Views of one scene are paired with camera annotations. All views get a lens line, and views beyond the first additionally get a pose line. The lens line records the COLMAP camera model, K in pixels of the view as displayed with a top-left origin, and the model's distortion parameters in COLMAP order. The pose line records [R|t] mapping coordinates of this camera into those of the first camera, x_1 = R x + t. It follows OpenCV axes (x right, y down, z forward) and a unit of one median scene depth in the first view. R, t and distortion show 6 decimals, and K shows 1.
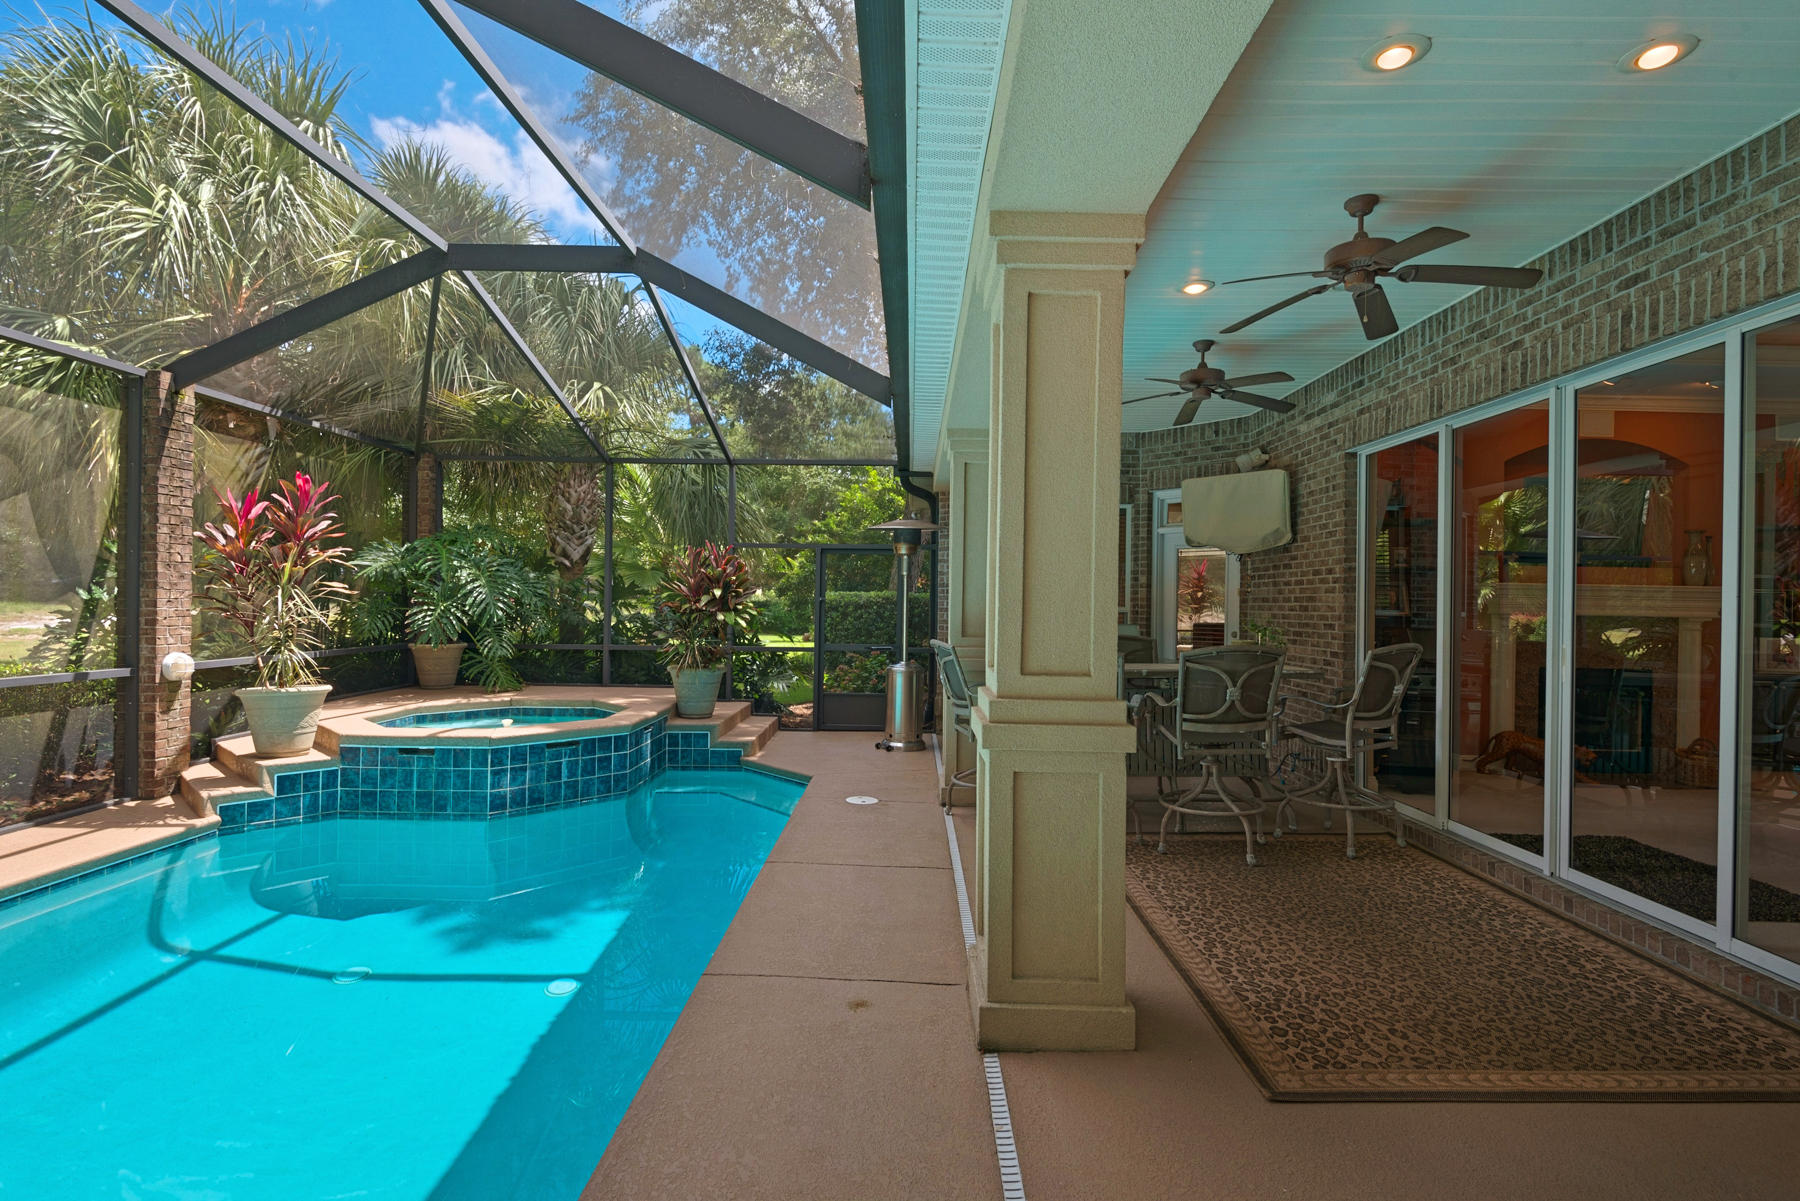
lens RADIAL K [[843.3, 0, 903.0], [0, 843.3, 596.2], [0, 0, 1]] dist [0.002740, -0.002711]
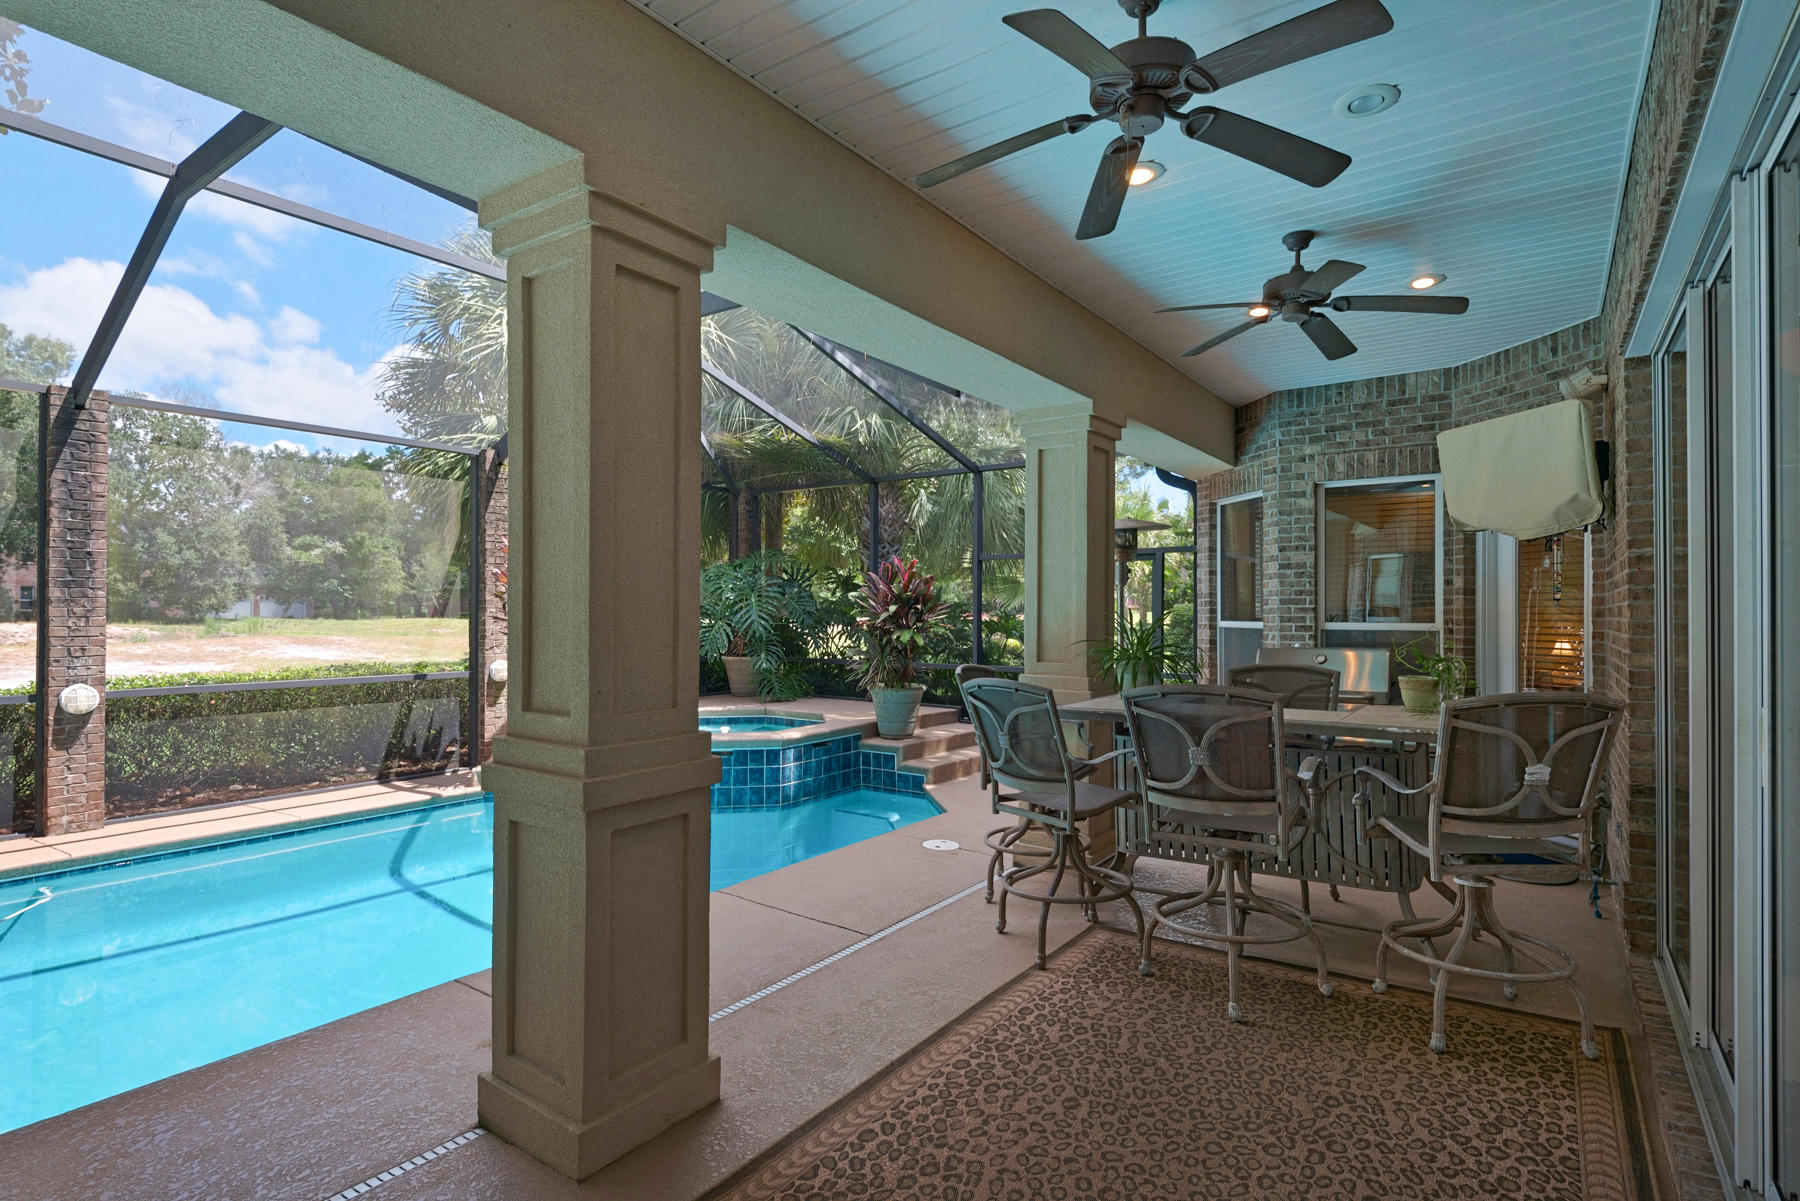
lens RADIAL K [[895.1, 0, 904.7], [0, 895.1, 601.8], [0, 0, 1]] dist [0.005718, -0.001589]
pose [[0.820472, -0.015435, -0.571479, 0.487245], [0.012007, 0.999880, -0.009768, -0.003519], [0.571561, 0.001153, 0.820559, 0.220861]]
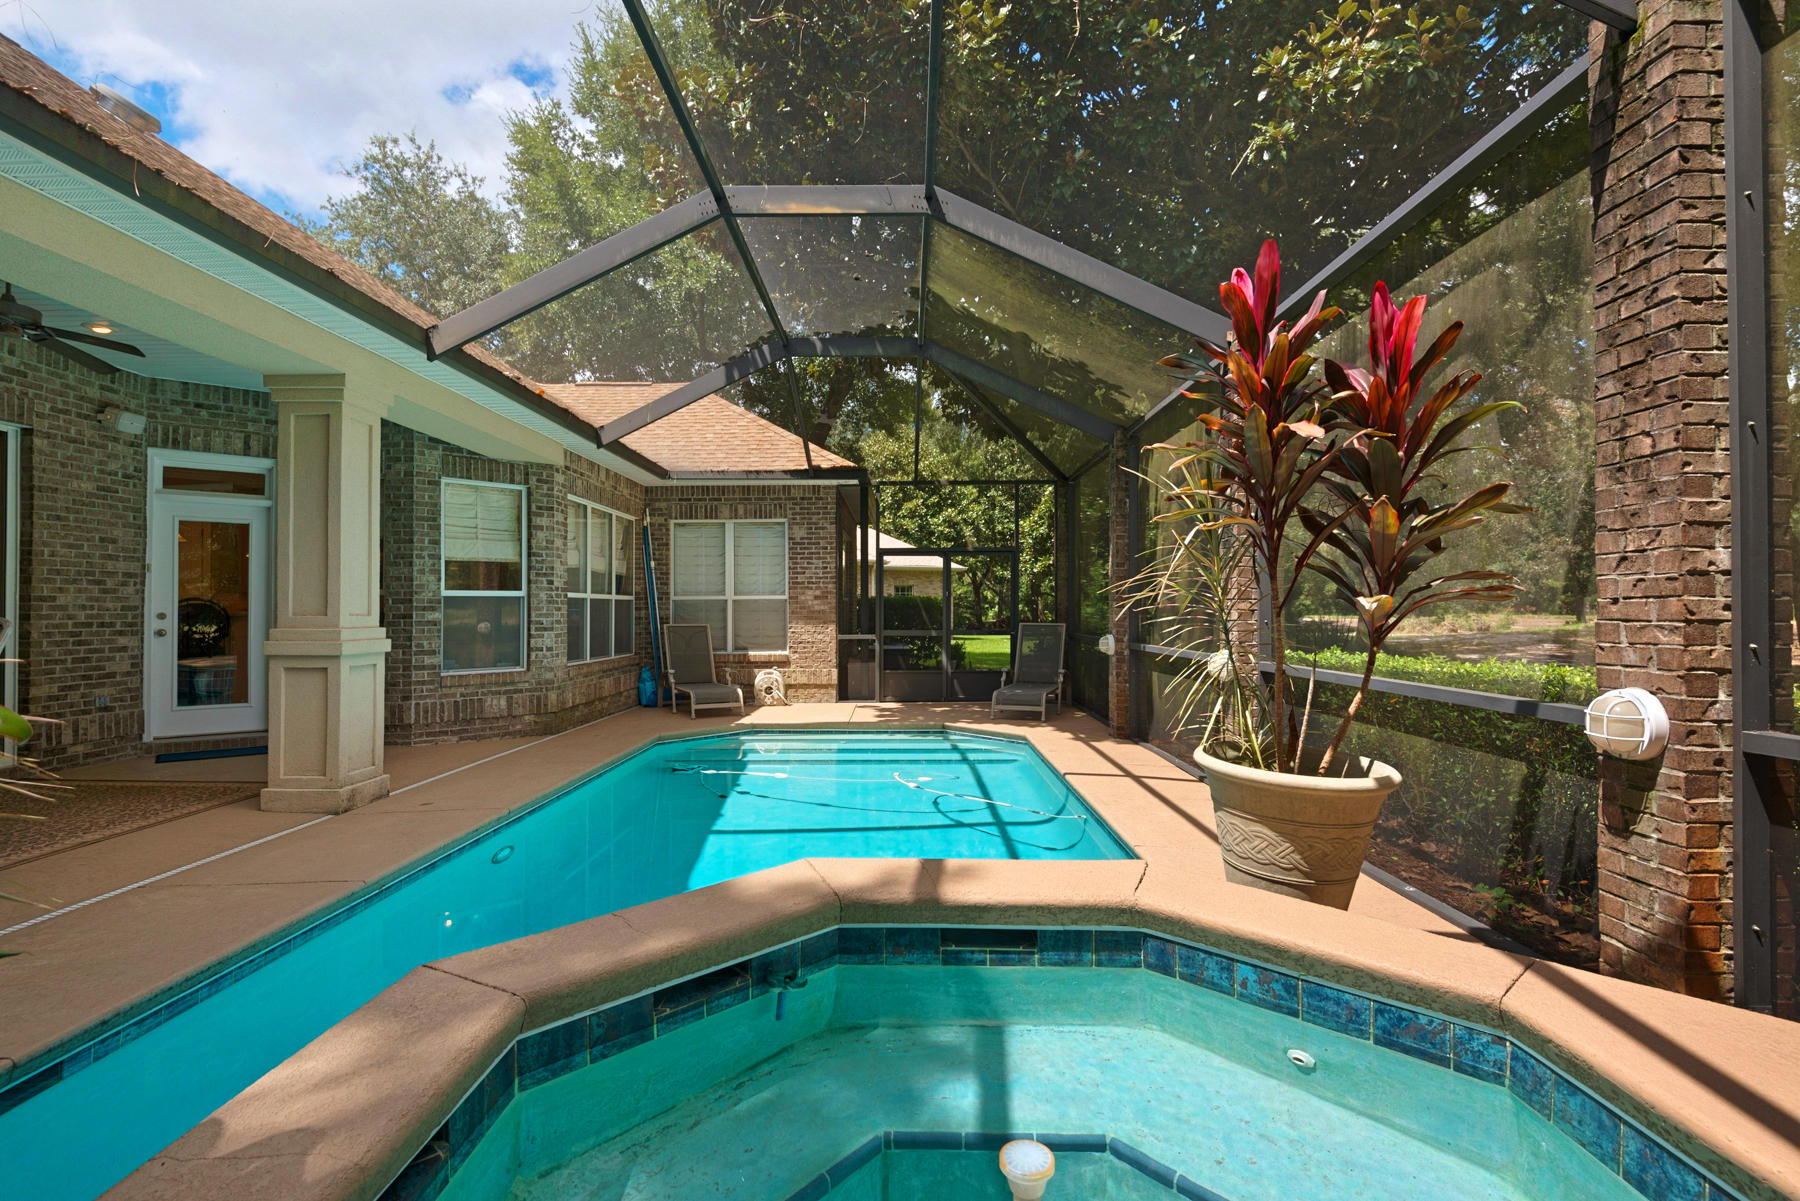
lens RADIAL K [[843.3, 0, 901.4], [0, 843.3, 595.7], [0, 0, 1]] dist [0.002740, -0.002711]
pose [[-0.999912, -0.009927, 0.008818, -0.551549], [-0.010204, 0.999439, -0.031891, 0.041887], [-0.008497, -0.031978, -0.999452, 1.467852]]
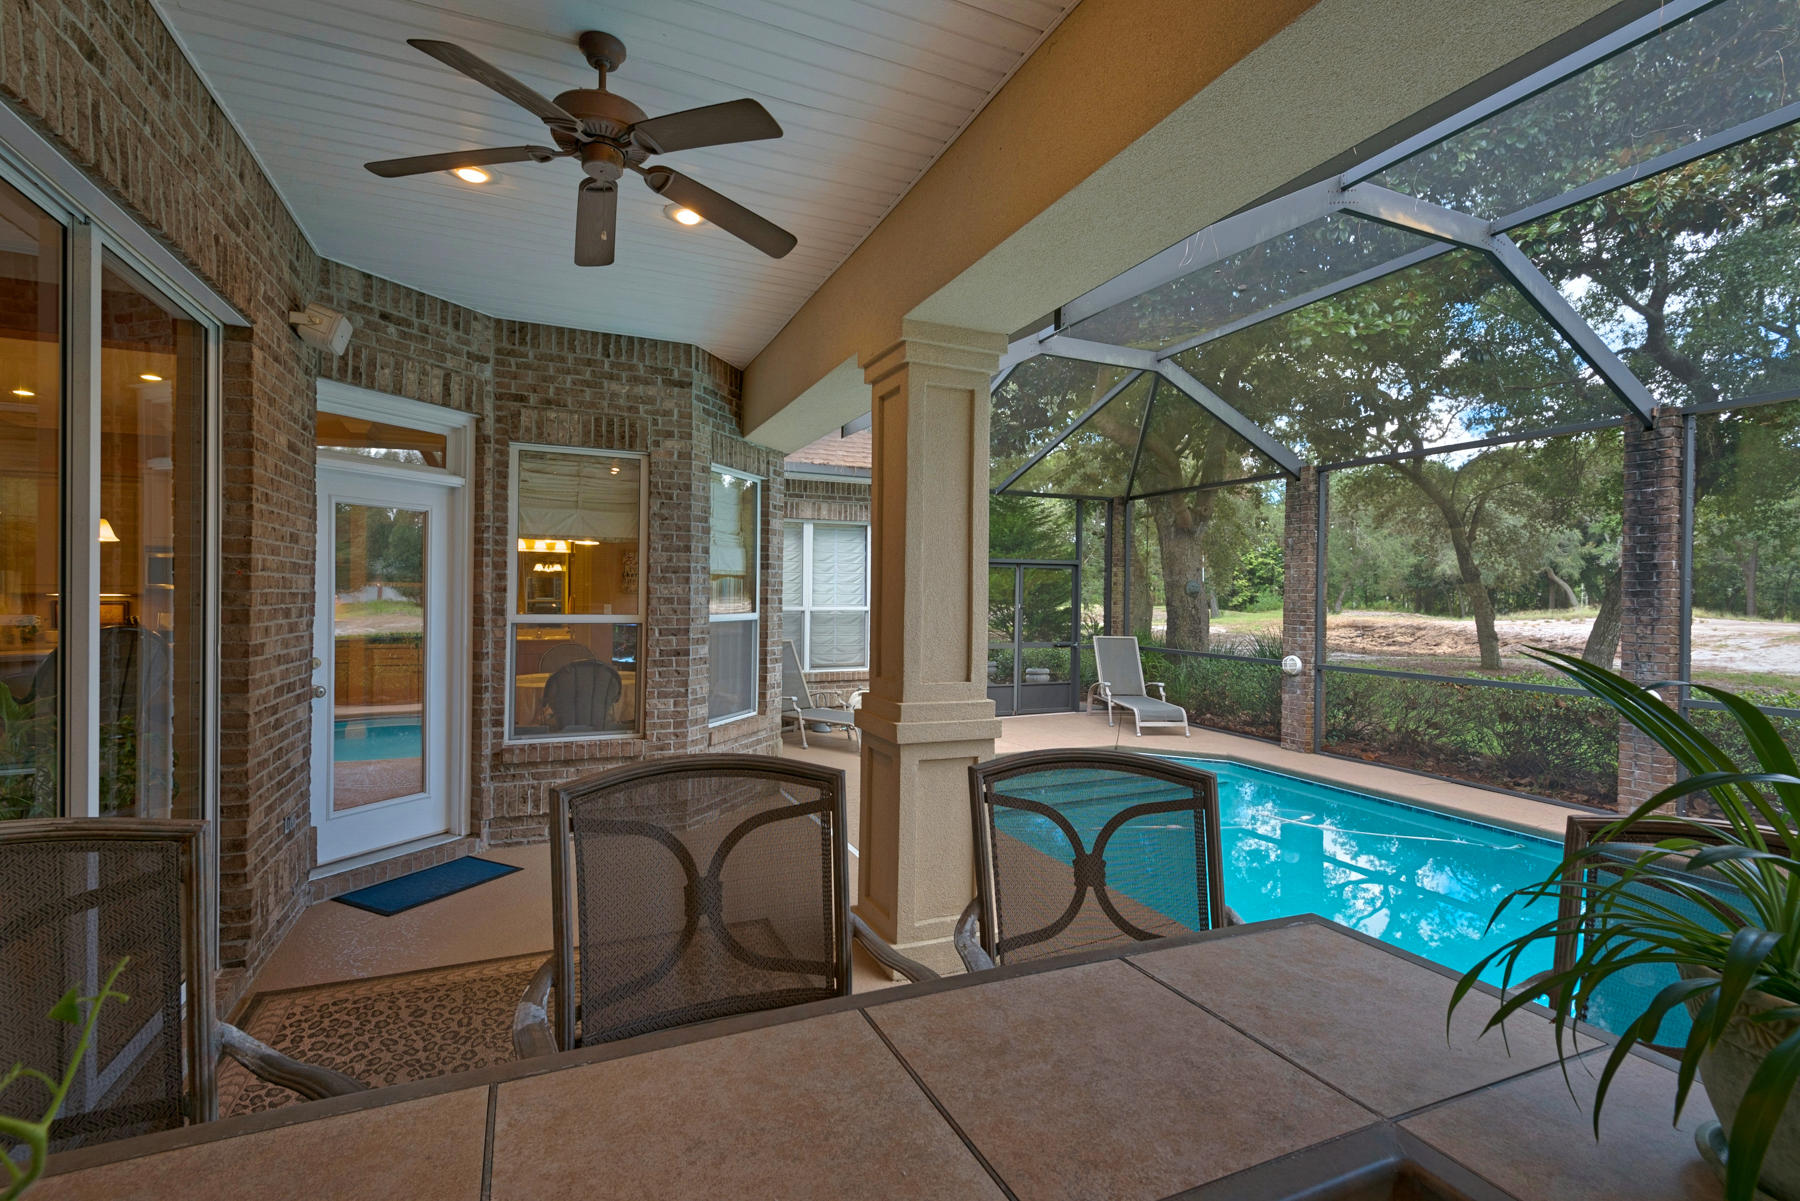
lens RADIAL K [[808.1, 0, 895.9], [0, 808.1, 604.0], [0, 0, 1]] dist [0.012590, -0.005207]
pose [[-0.913736, -0.018274, -0.405897, 0.366492], [-0.015436, 0.999828, -0.010266, -0.008664], [0.406015, -0.003115, -0.913861, 1.096338]]
